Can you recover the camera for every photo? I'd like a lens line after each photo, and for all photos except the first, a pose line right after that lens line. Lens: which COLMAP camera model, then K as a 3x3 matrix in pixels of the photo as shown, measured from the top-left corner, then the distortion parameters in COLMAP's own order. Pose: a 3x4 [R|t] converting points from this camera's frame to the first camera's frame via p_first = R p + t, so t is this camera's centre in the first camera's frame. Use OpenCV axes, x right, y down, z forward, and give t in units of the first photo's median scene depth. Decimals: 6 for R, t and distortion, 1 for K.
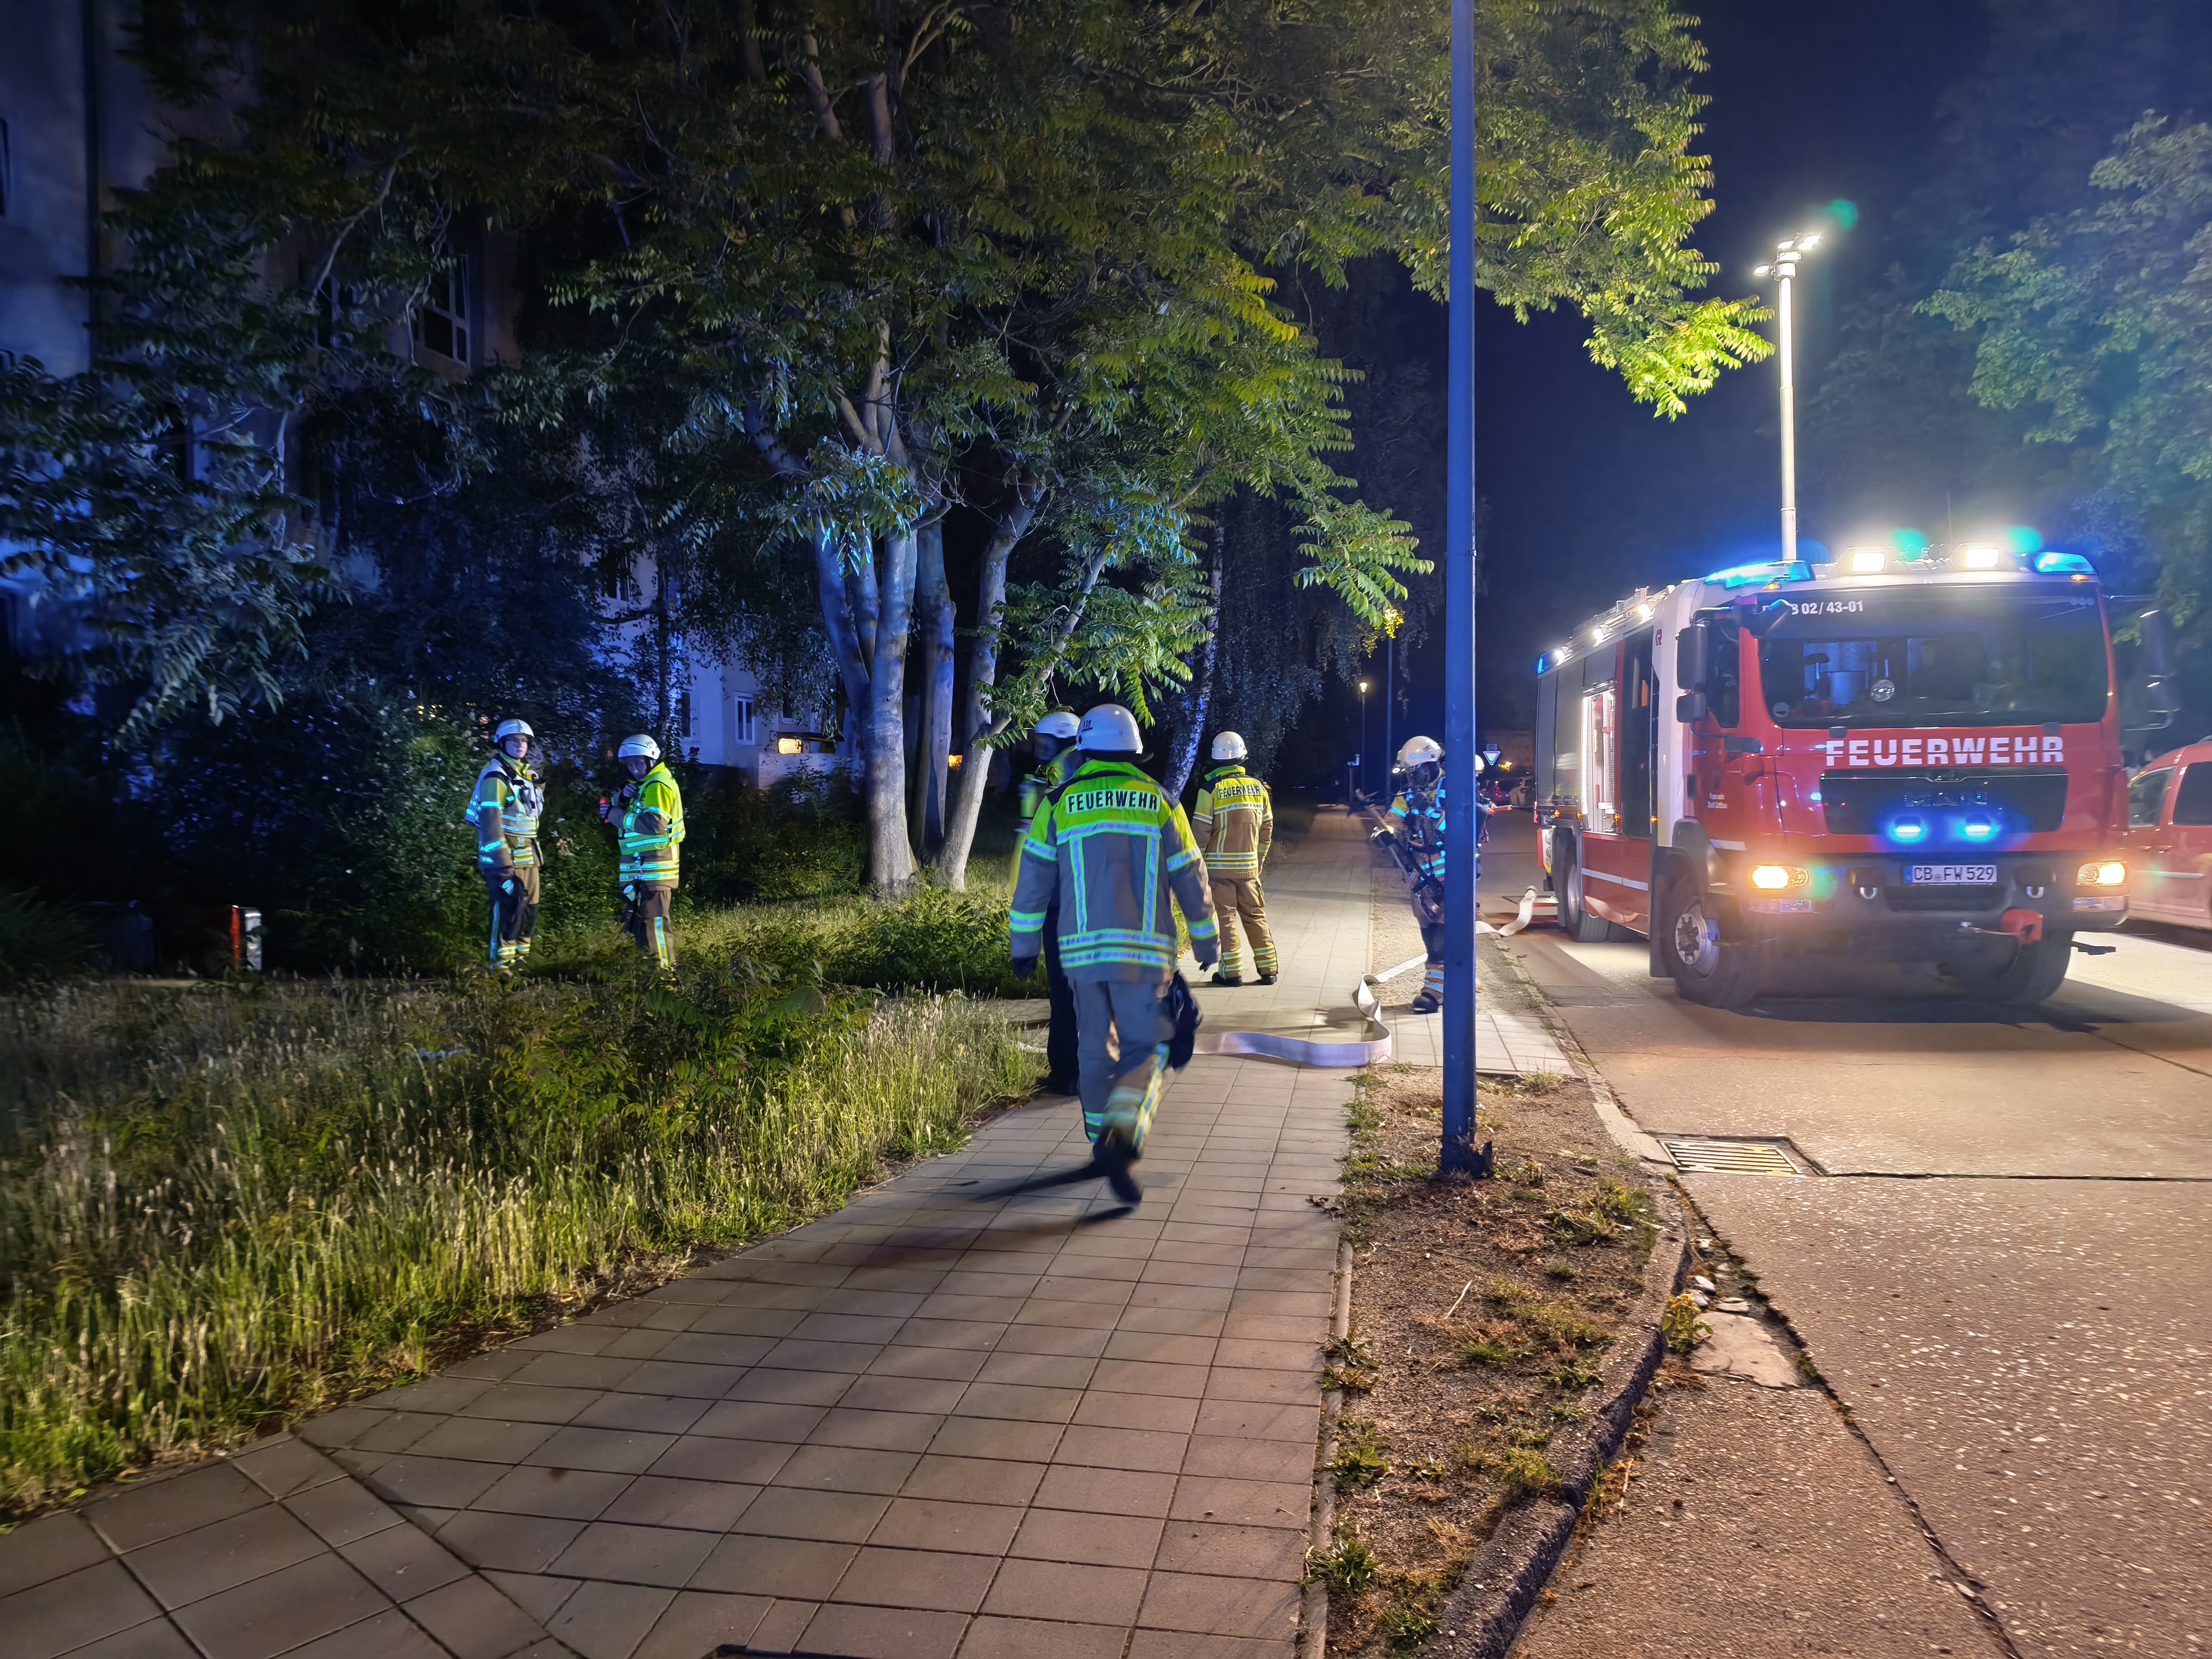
lens RADIAL K [[1485.0, 0, 1106.0], [0, 1485.0, 829.5], [0, 0, 1]] dist [0.009182, -0.004851]
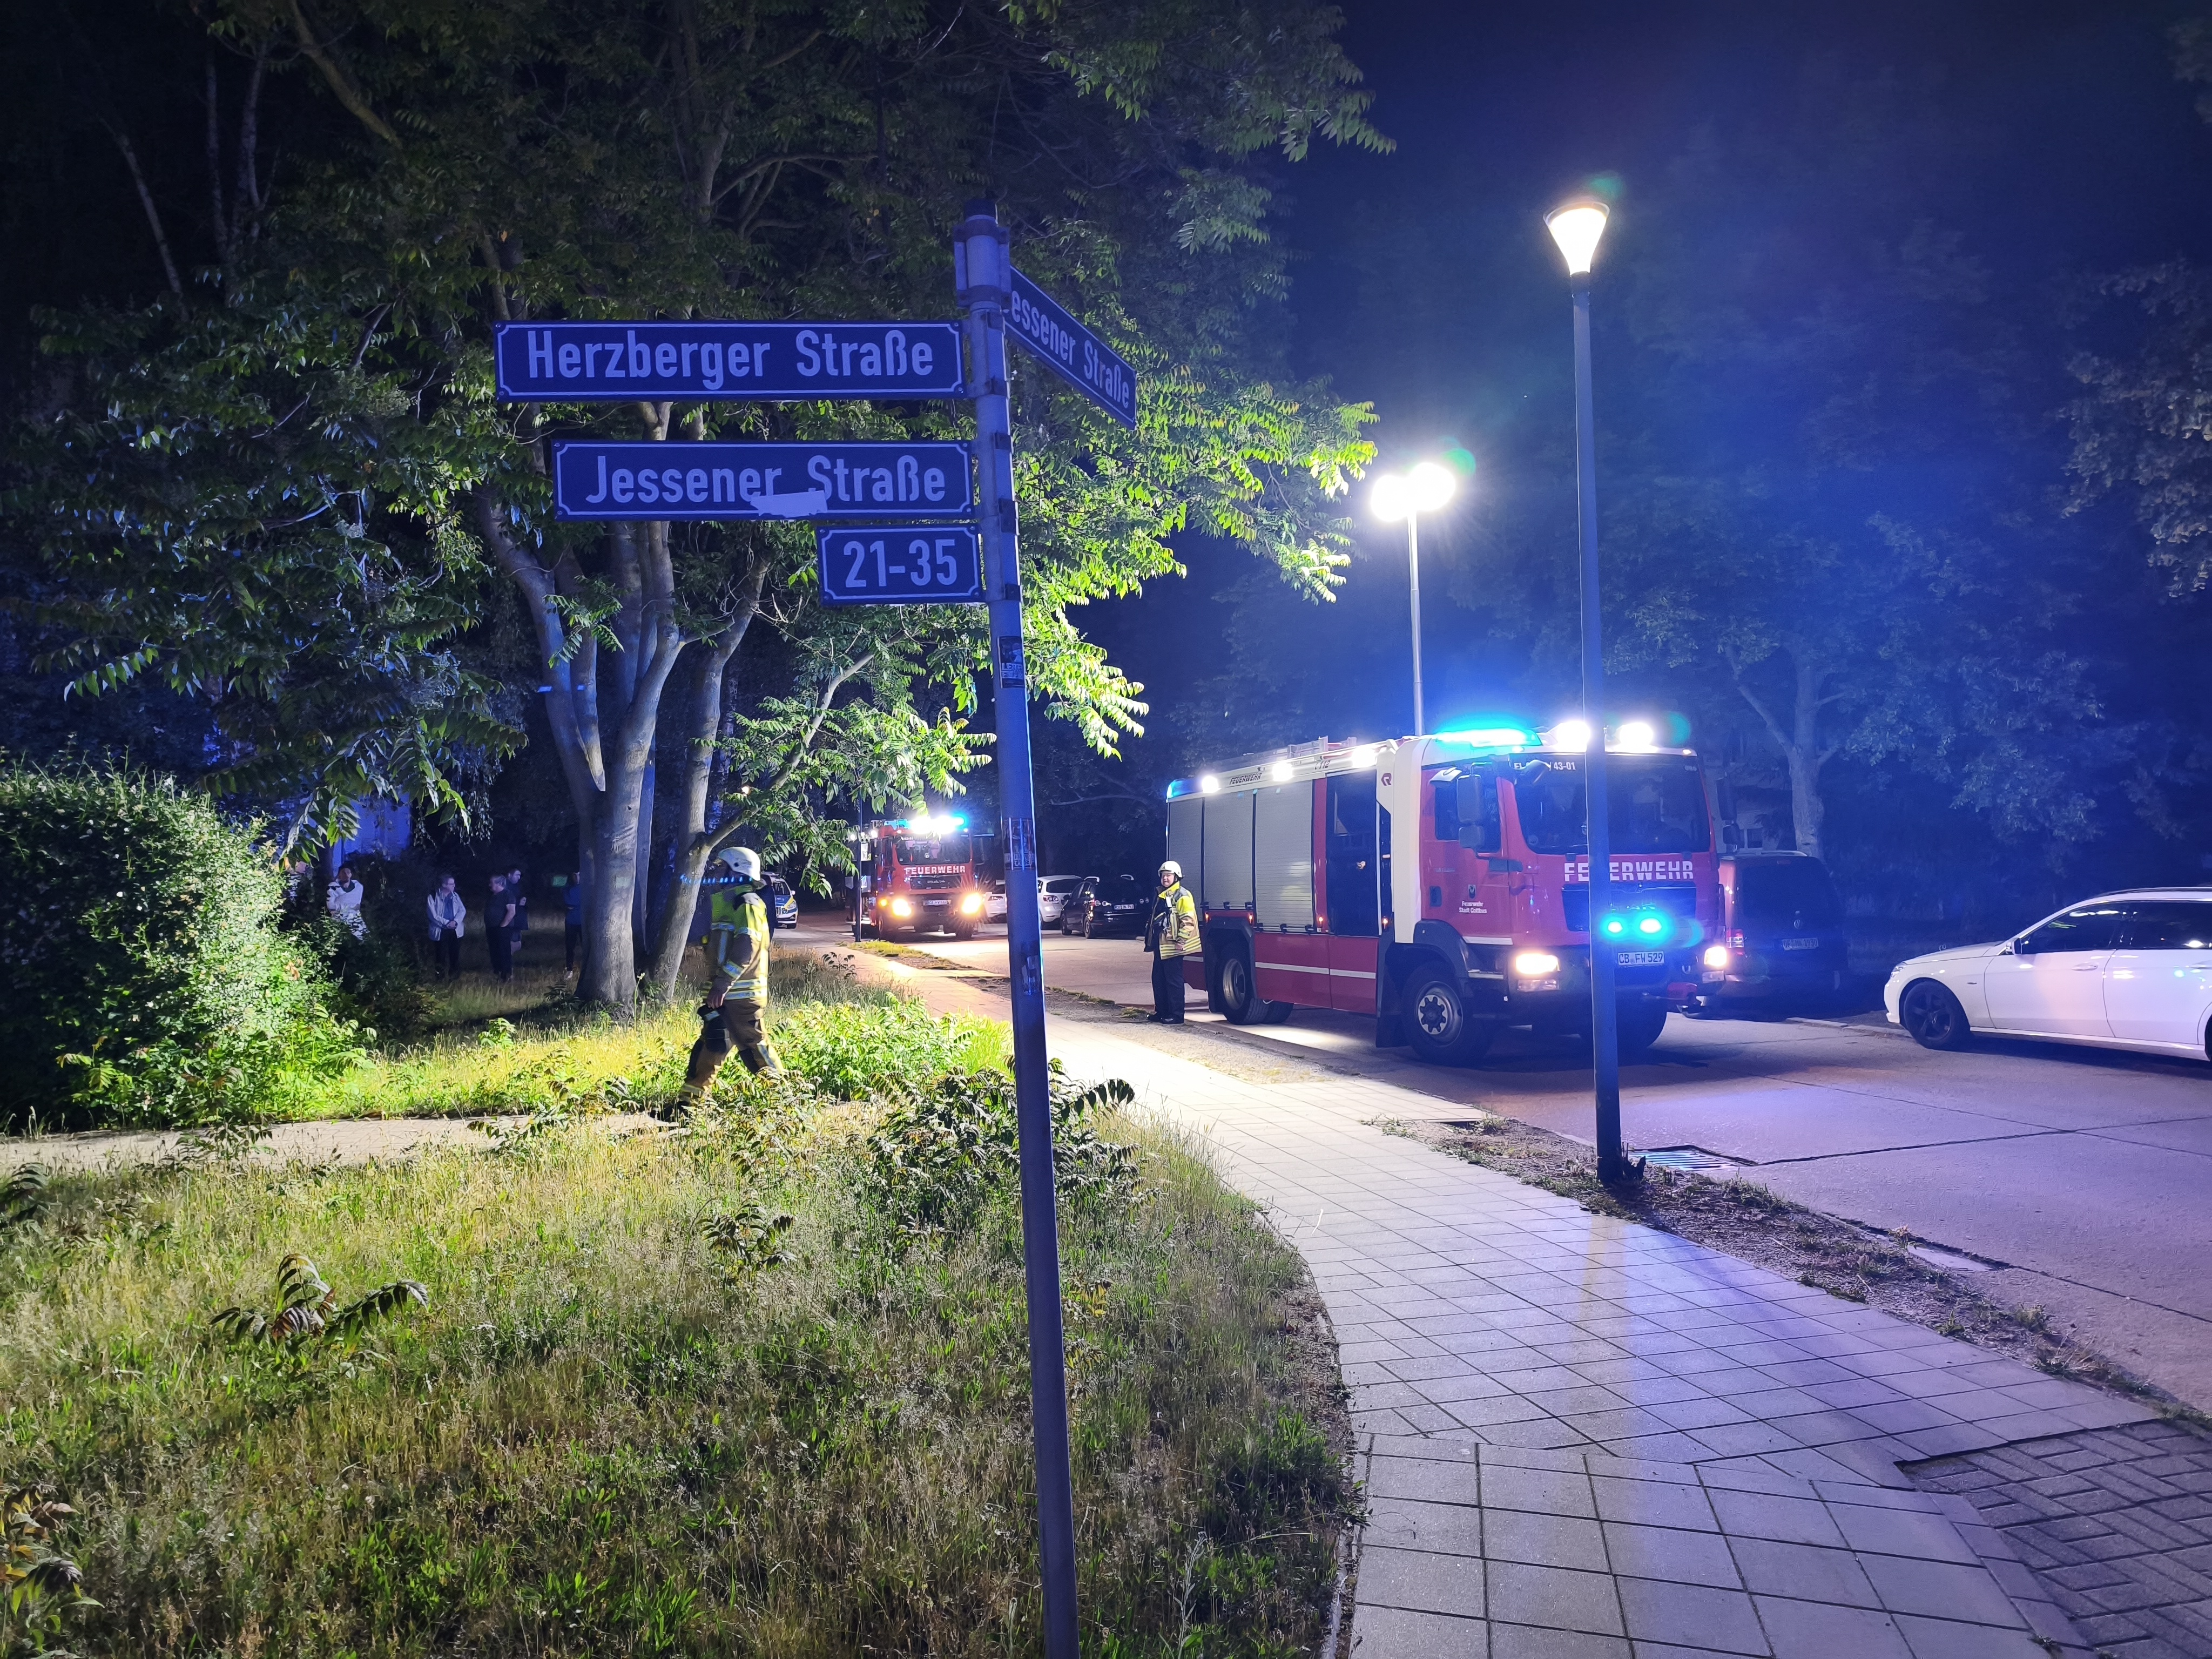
lens RADIAL K [[1466.5, 0, 1109.1], [0, 1466.5, 821.7], [0, 0, 1]] dist [0.034168, -0.037930]
pose [[0.893128, 0.016547, 0.449499, -0.502817], [0.016834, 0.997393, -0.070164, -0.009630], [-0.449488, 0.070232, 0.890521, -0.021761]]
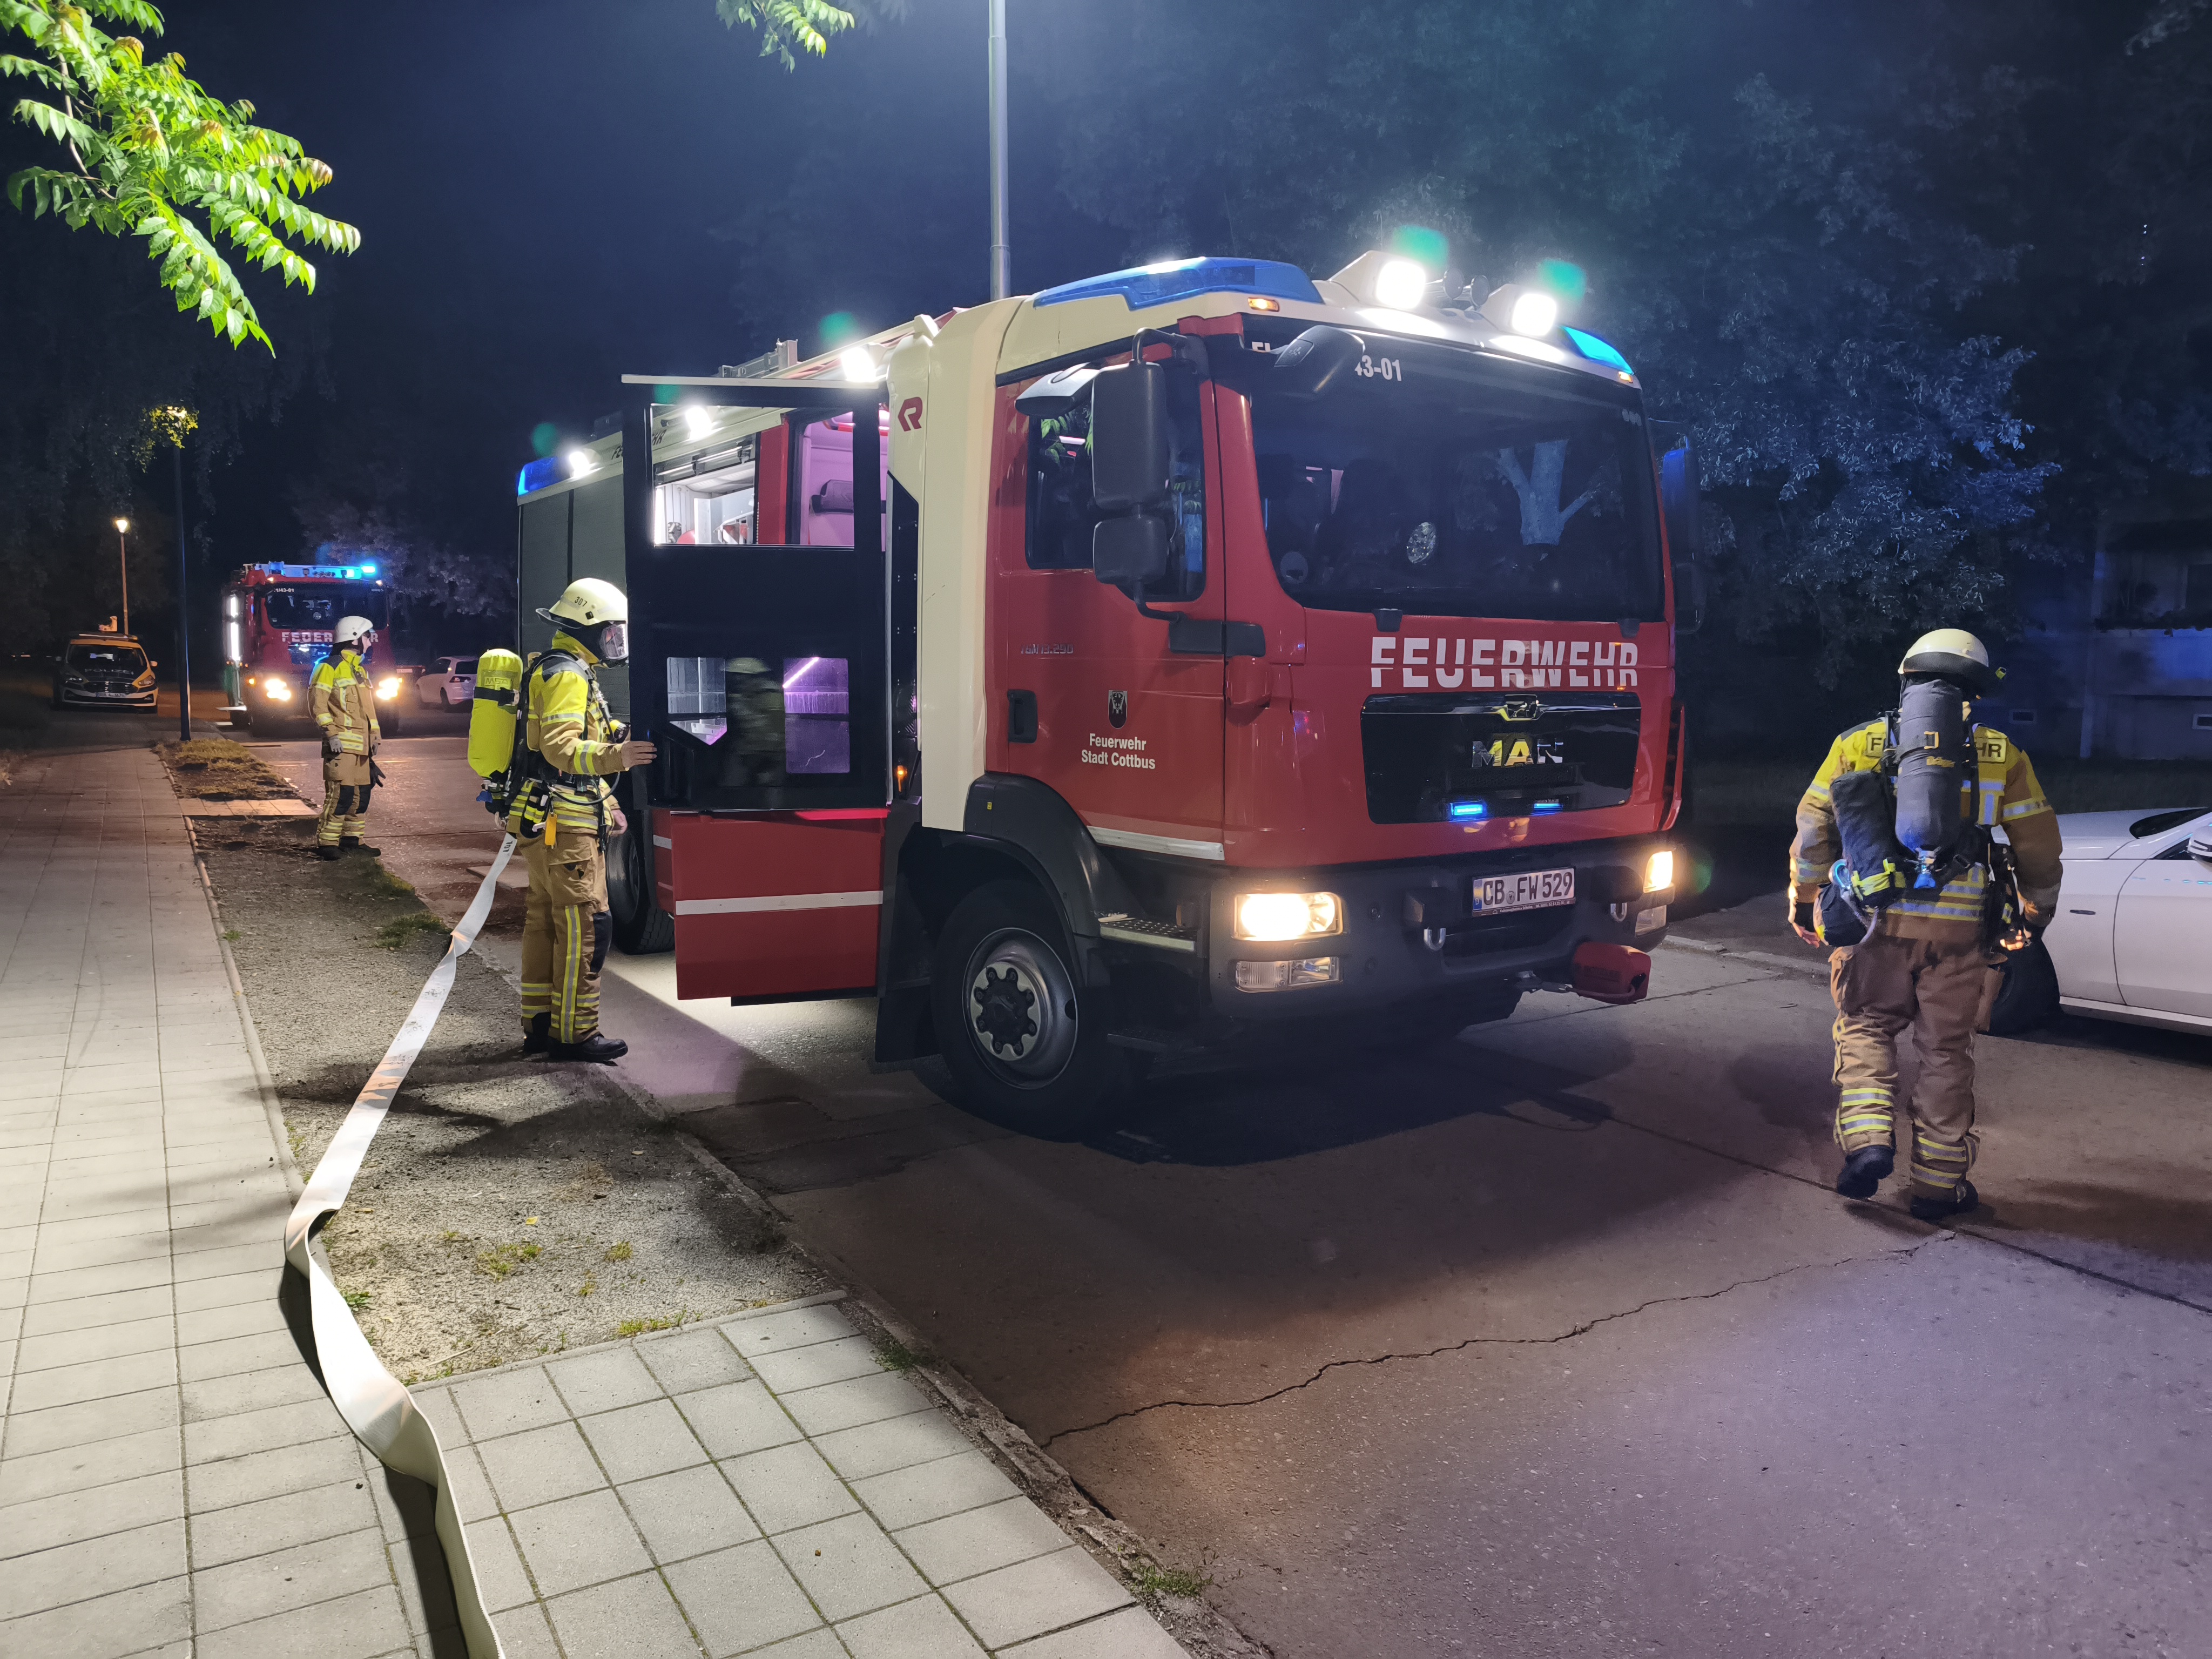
lens RADIAL K [[1533.3, 0, 1106.0], [0, 1533.3, 829.5], [0, 0, 1]] dist [0.036665, -0.000123]
pose [[0.740406, -0.048886, 0.670380, 0.074501], [-0.002500, 0.997145, 0.075475, -0.034076], [-0.672156, -0.057558, 0.738169, 0.682210]]
